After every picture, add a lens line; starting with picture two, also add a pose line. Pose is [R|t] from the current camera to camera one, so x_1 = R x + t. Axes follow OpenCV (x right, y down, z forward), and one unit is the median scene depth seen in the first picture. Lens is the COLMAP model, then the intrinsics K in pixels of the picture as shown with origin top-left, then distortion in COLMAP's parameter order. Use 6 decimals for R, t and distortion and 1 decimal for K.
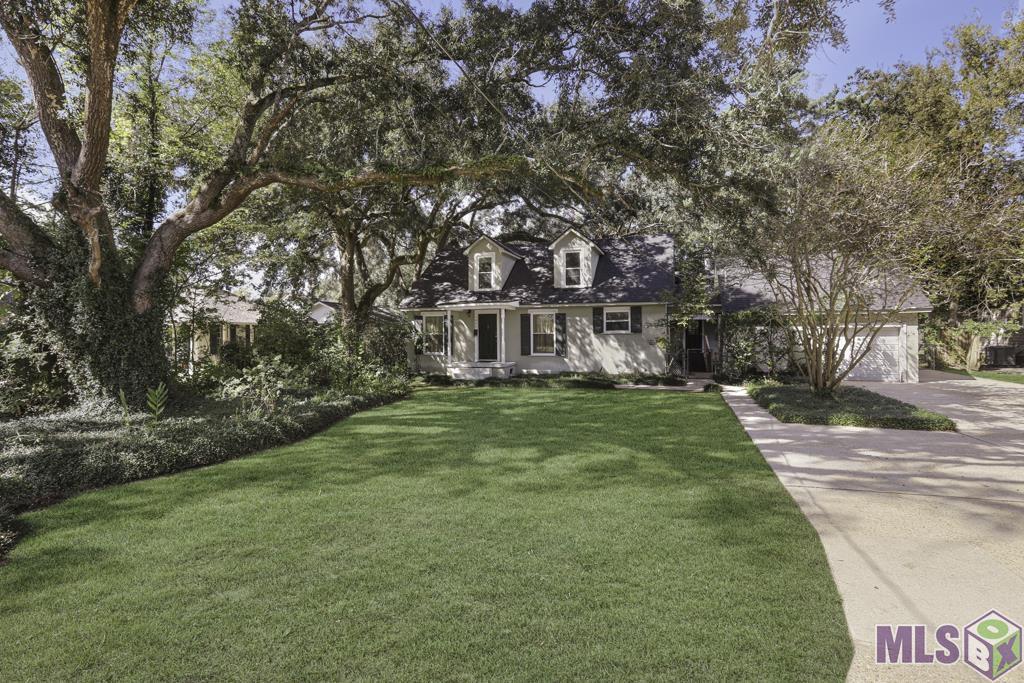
lens RADIAL K [[498.5, 0, 486.4], [0, 498.5, 340.7], [0, 0, 1]] dist [-0.002277, 0.000064]
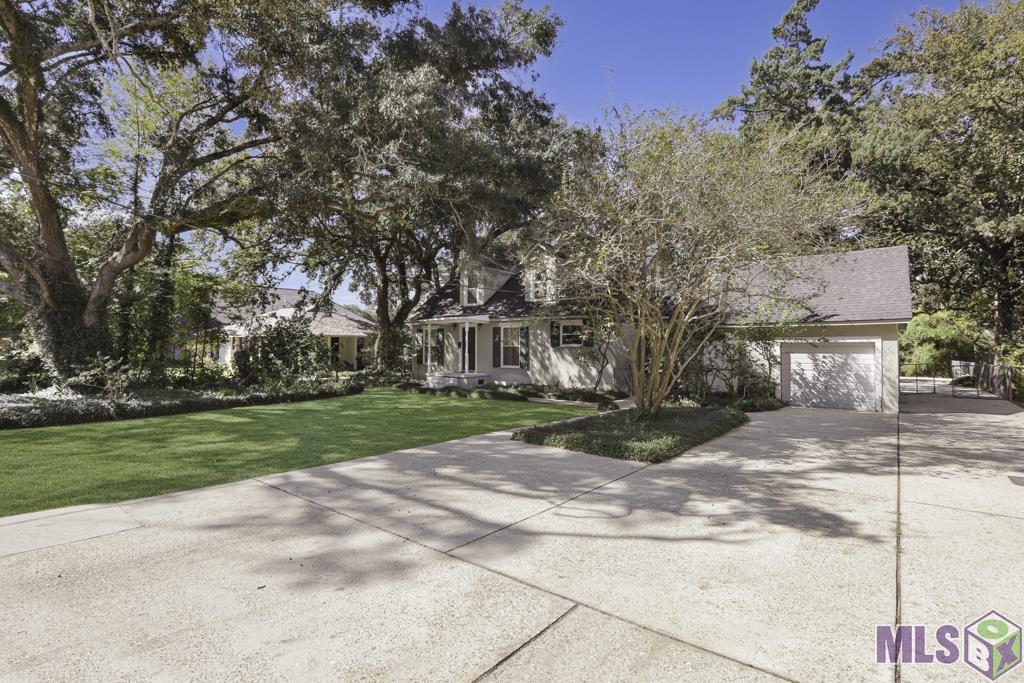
lens RADIAL K [[492.6, 0, 503.4], [0, 492.6, 337.5], [0, 0, 1]] dist [-0.027192, 0.000249]
pose [[0.937080, 0.006445, -0.349055, 0.457226], [-0.019005, 0.999289, -0.032570, 0.000277], [0.348597, 0.037155, 0.936536, 0.050968]]
